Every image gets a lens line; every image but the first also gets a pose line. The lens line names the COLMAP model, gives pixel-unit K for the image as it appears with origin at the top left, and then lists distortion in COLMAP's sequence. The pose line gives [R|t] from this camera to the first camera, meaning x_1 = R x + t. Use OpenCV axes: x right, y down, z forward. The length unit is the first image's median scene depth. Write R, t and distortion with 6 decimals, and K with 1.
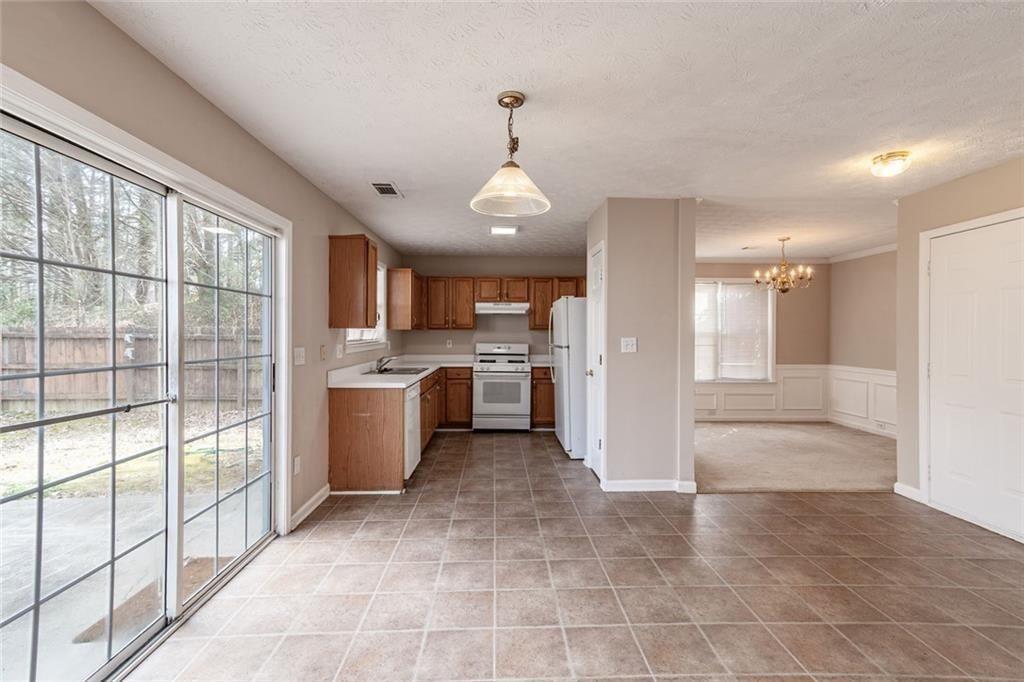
lens RADIAL K [[459.7, 0, 511.5], [0, 459.7, 336.8], [0, 0, 1]] dist [-0.003032, 0.019791]
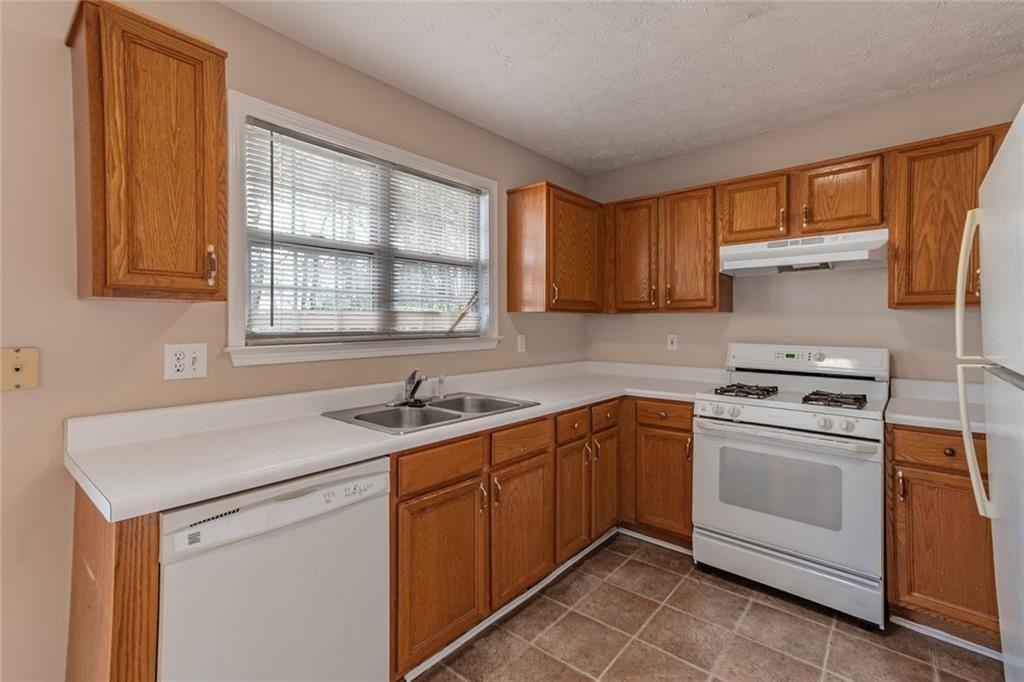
lens RADIAL K [[466.9, 0, 507.9], [0, 466.9, 324.7], [0, 0, 1]] dist [-0.002581, 0.019572]
pose [[0.741084, -0.002917, -0.671406, 0.068042], [-0.003773, 0.999957, -0.008509, 0.001615], [0.671402, 0.008839, 0.741041, 0.591857]]
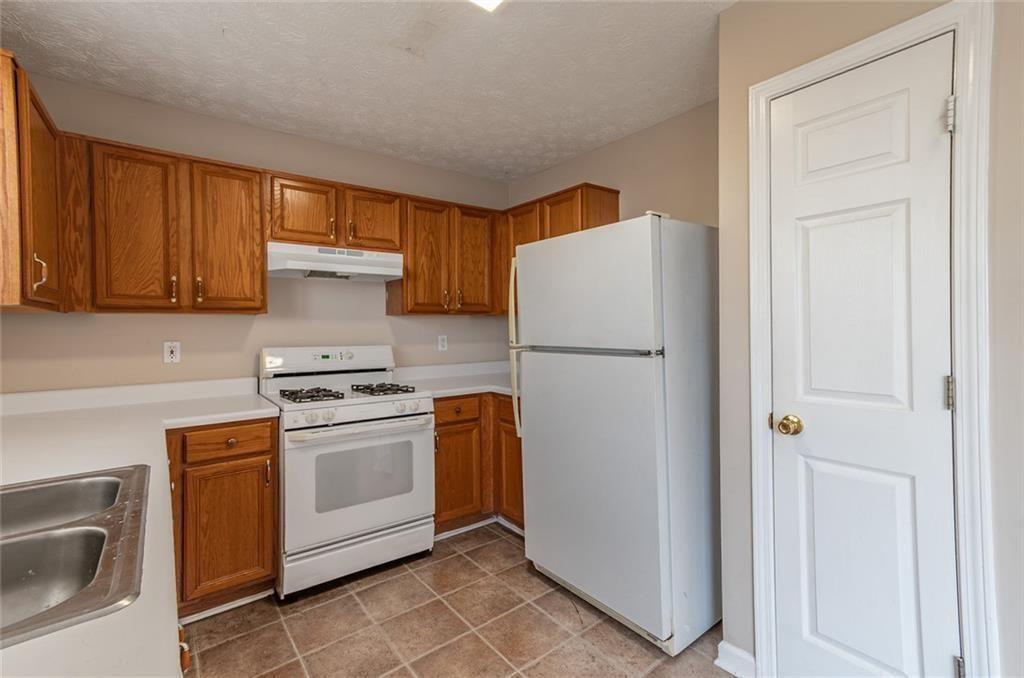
lens RADIAL K [[462.7, 0, 521.8], [0, 462.7, 325.6], [0, 0, 1]] dist [-0.001798, 0.020244]
pose [[0.802812, -0.009281, 0.596161, -0.146684], [0.016662, 0.999838, -0.006874, 0.001366], [-0.596000, 0.015452, 0.802836, 0.606737]]
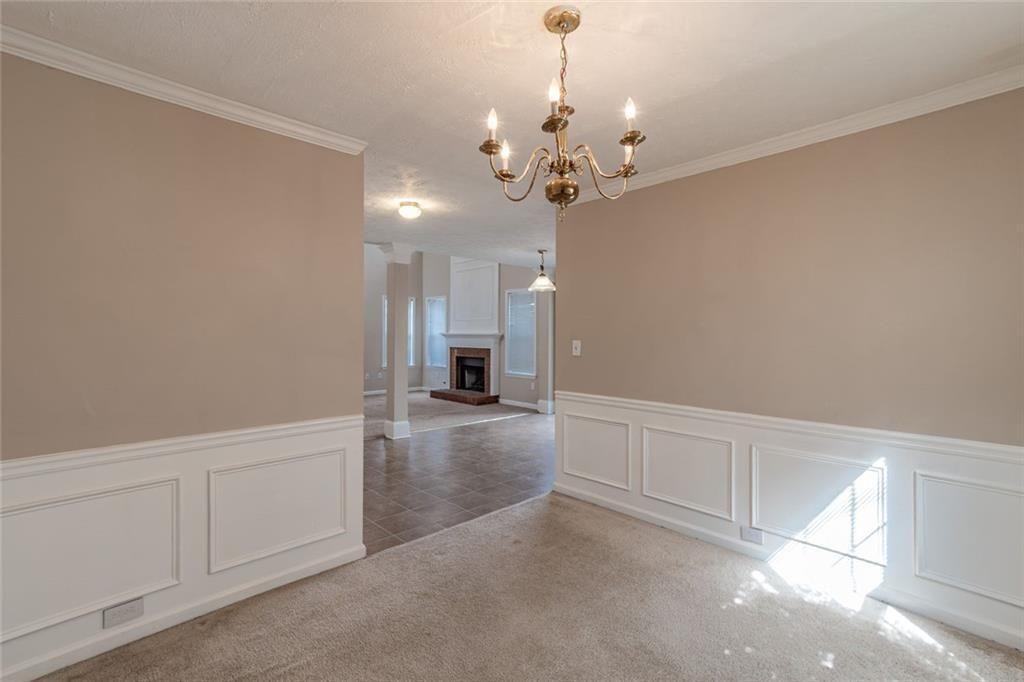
lens RADIAL K [[459.7, 0, 511.5], [0, 459.7, 336.8], [0, 0, 1]] dist [-0.003032, 0.019791]
pose [[-0.742586, 0.000273, -0.669751, 0.717062], [-0.010382, 0.999875, 0.011918, -0.010346], [0.669670, 0.015804, -0.742490, 1.052843]]
